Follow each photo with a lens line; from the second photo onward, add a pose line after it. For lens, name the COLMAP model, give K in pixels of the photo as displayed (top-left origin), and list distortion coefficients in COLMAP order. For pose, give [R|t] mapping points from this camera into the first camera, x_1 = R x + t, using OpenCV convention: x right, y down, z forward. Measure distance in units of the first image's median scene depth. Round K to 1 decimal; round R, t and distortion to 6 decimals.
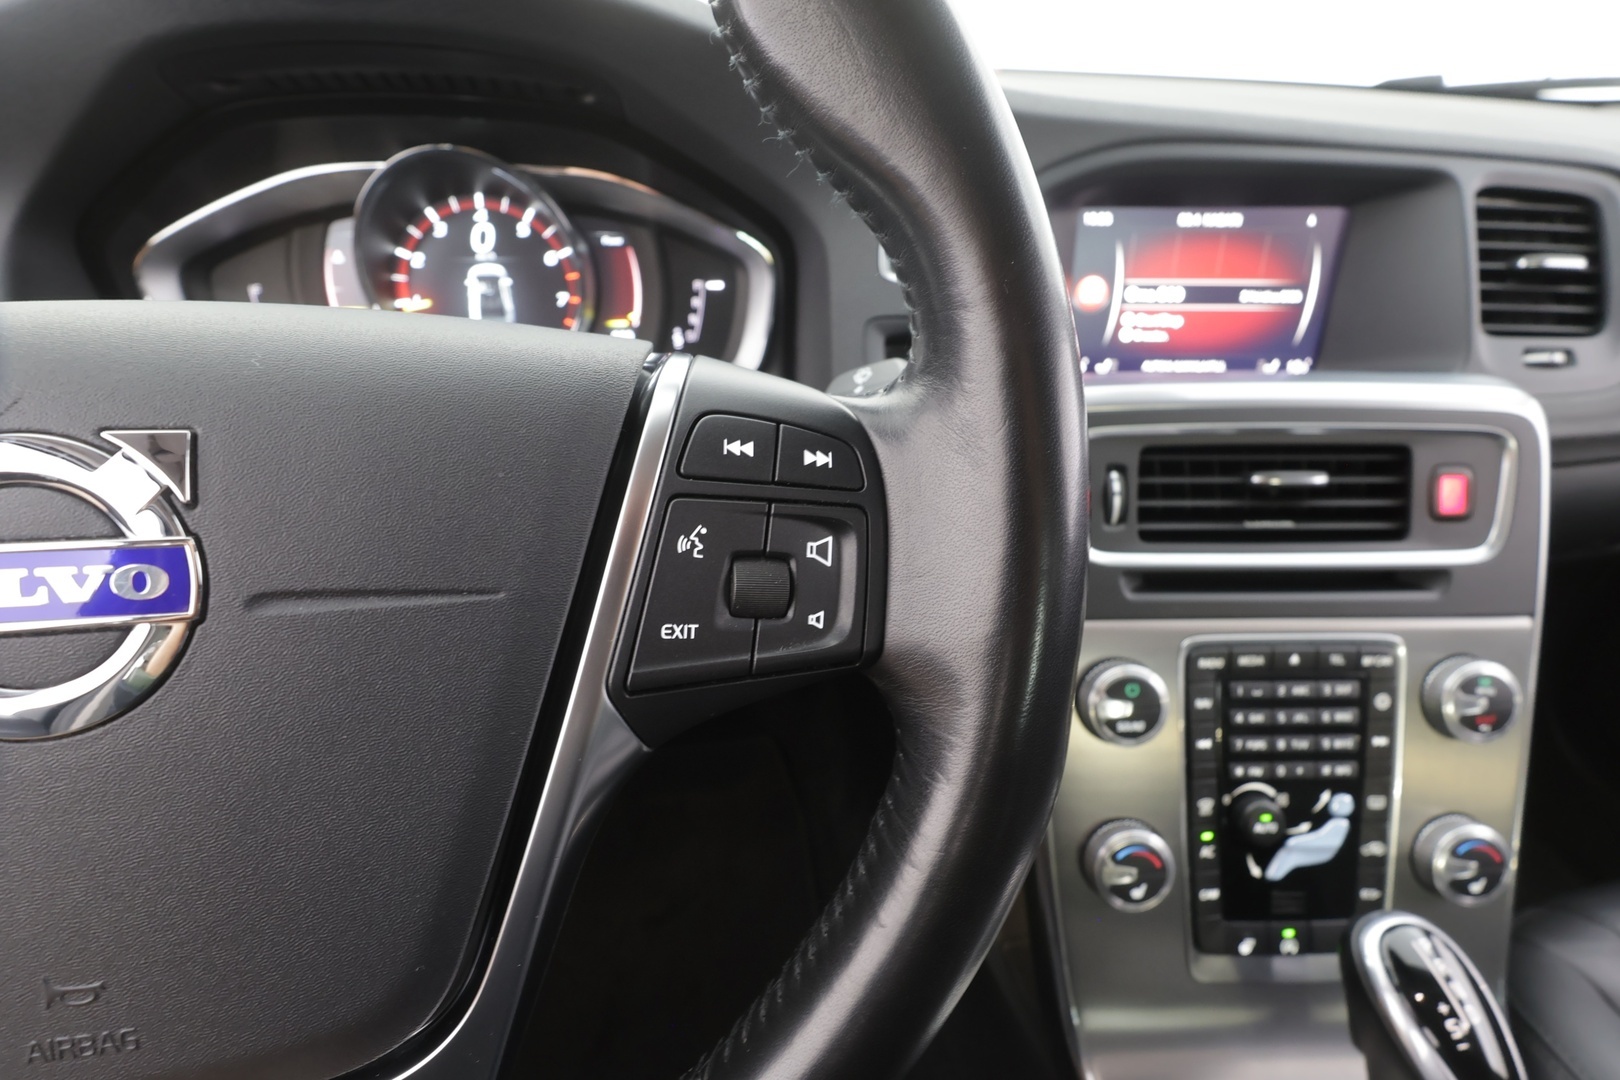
lens RADIAL K [[746.8, 0, 816.7], [0, 746.8, 551.1], [0, 0, 1]] dist [-0.006272, 0.002395]
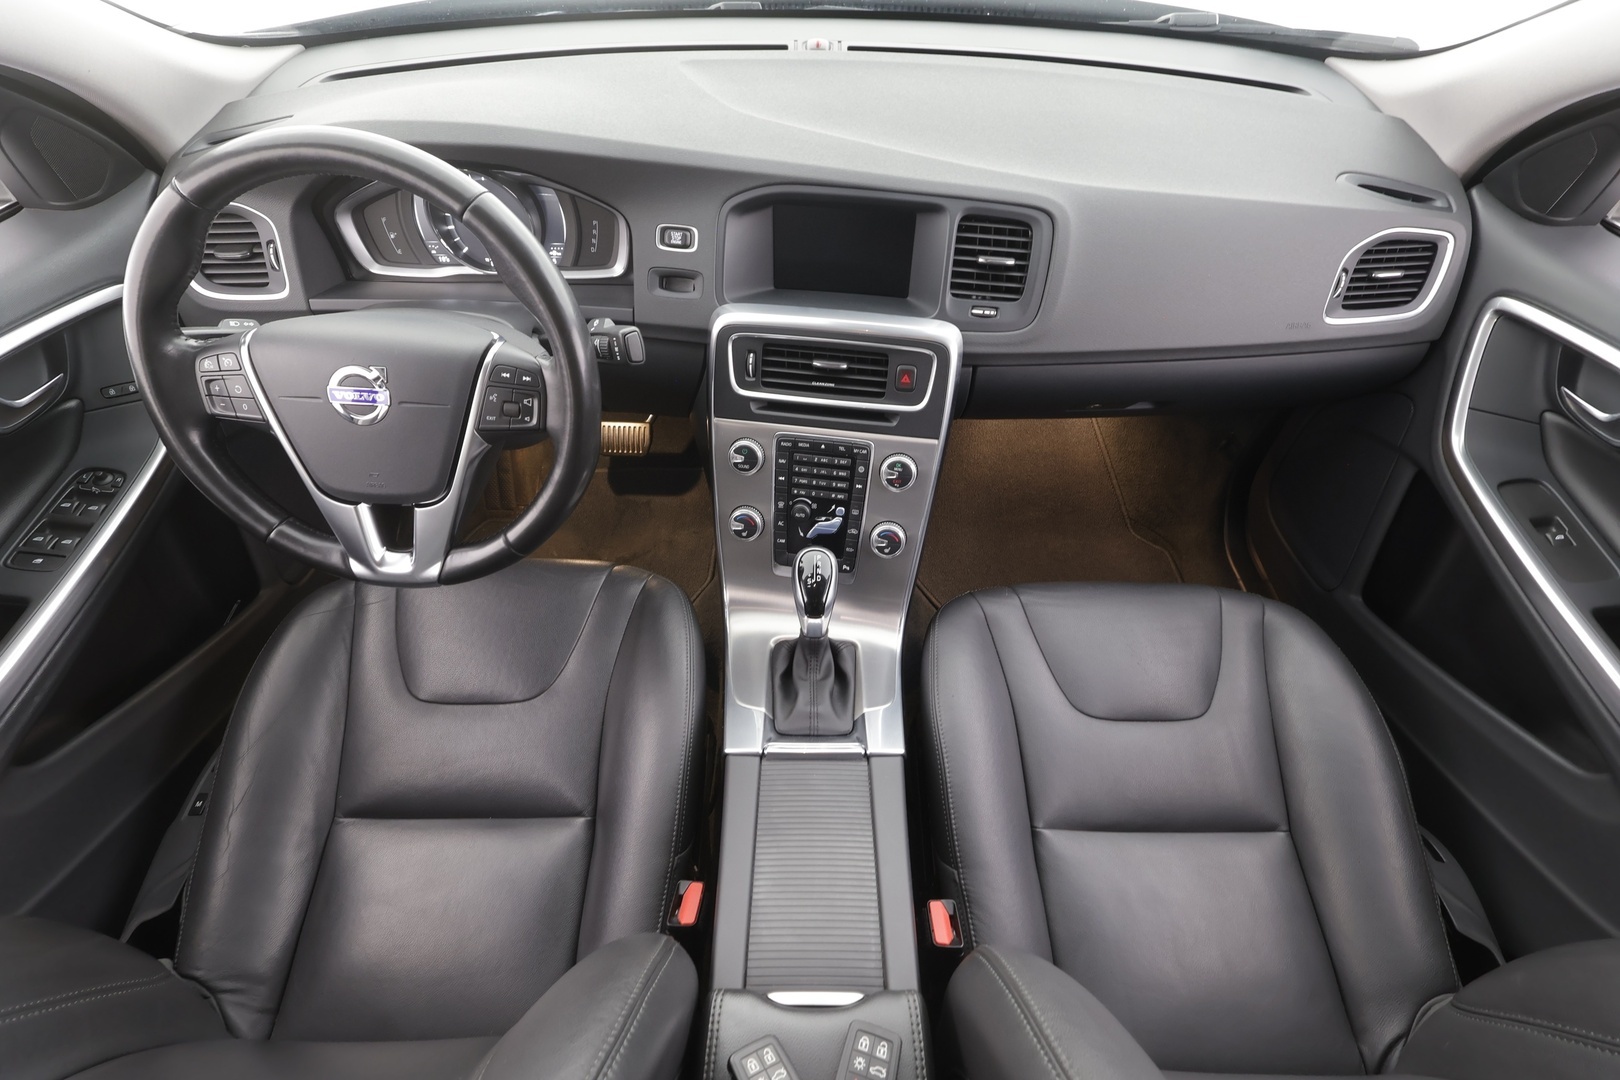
lens RADIAL K [[746.8, 0, 813.6], [0, 746.8, 542.9], [0, 0, 1]] dist [-0.006272, 0.002395]
pose [[0.985254, 0.123837, -0.118065, 0.907894], [-0.079669, 0.942712, 0.323955, -0.306907], [0.151419, -0.309772, 0.938677, -1.205671]]
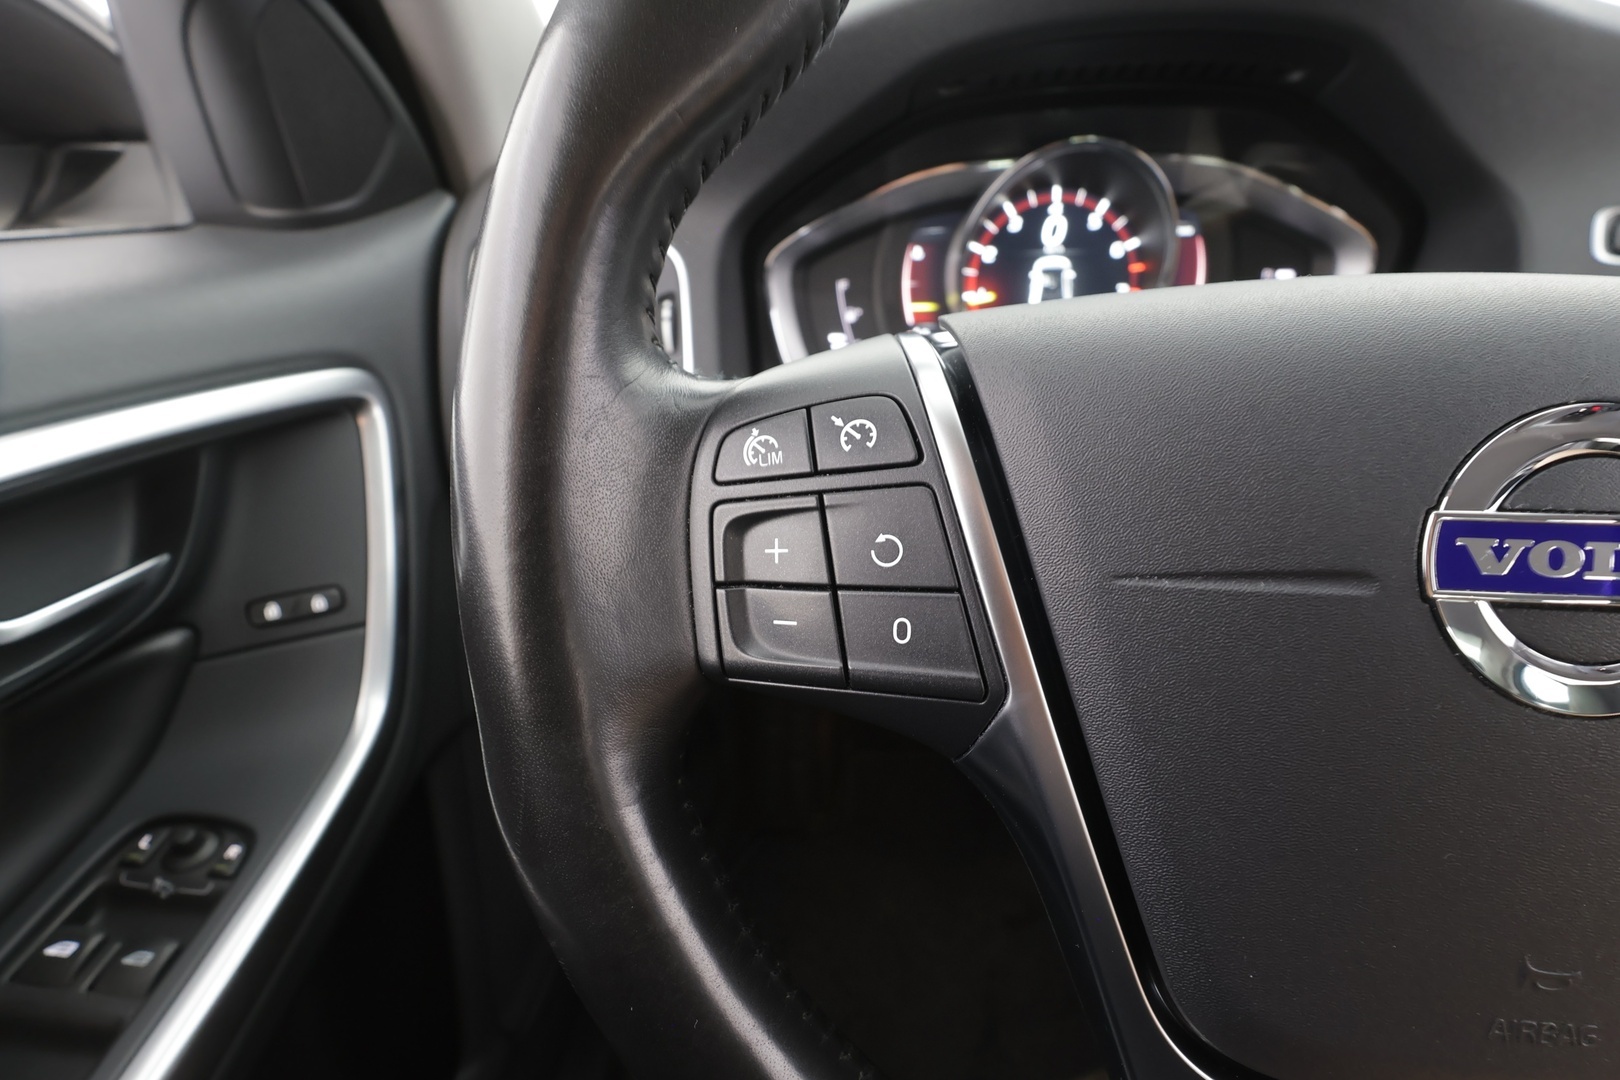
lens RADIAL K [[746.8, 0, 799.8], [0, 746.8, 543.0], [0, 0, 1]] dist [-0.006272, 0.002395]
pose [[0.975477, 0.057598, -0.212431, -0.645968], [-0.060590, 0.998134, -0.007596, 0.033698], [0.211597, 0.020281, 0.977146, -0.055186]]
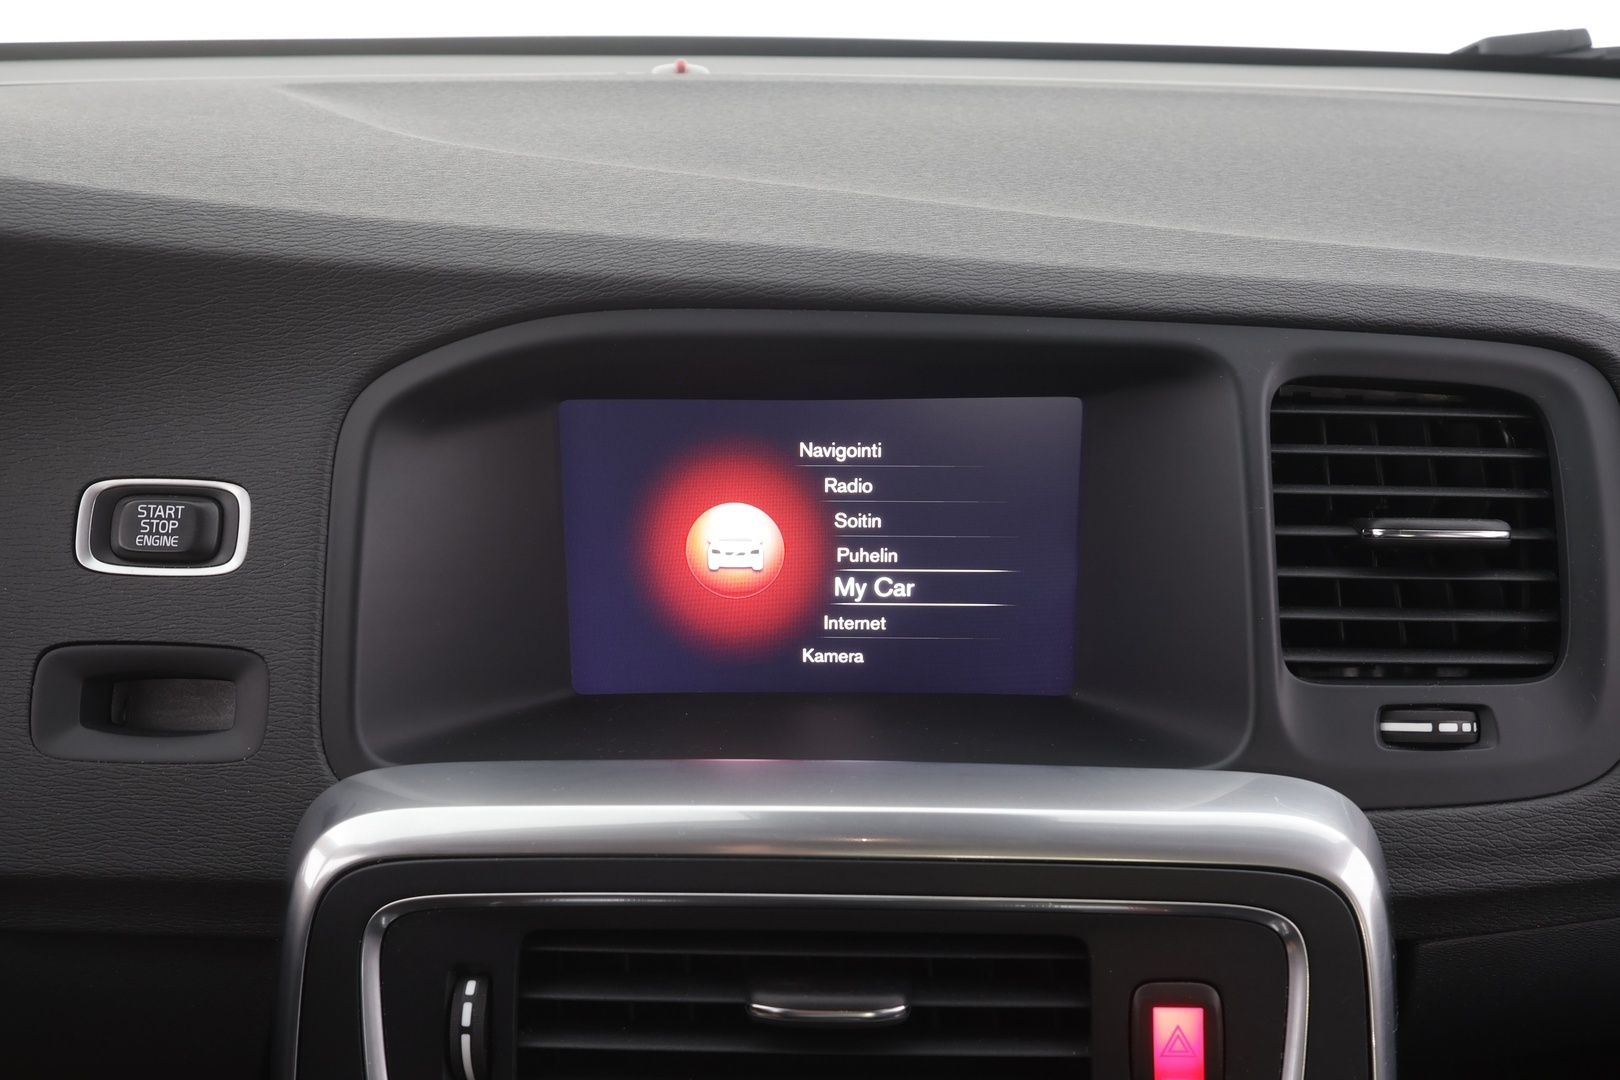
lens RADIAL K [[1336.5, 0, 813.0], [0, 1336.5, 537.8], [0, 0, 1]] dist [0.024367, 0.004530]
pose [[0.998962, 0.006723, -0.045044, 0.661314], [-0.012491, 0.991562, -0.129030, -0.281886], [0.043797, 0.129458, 0.990617, 0.104595]]
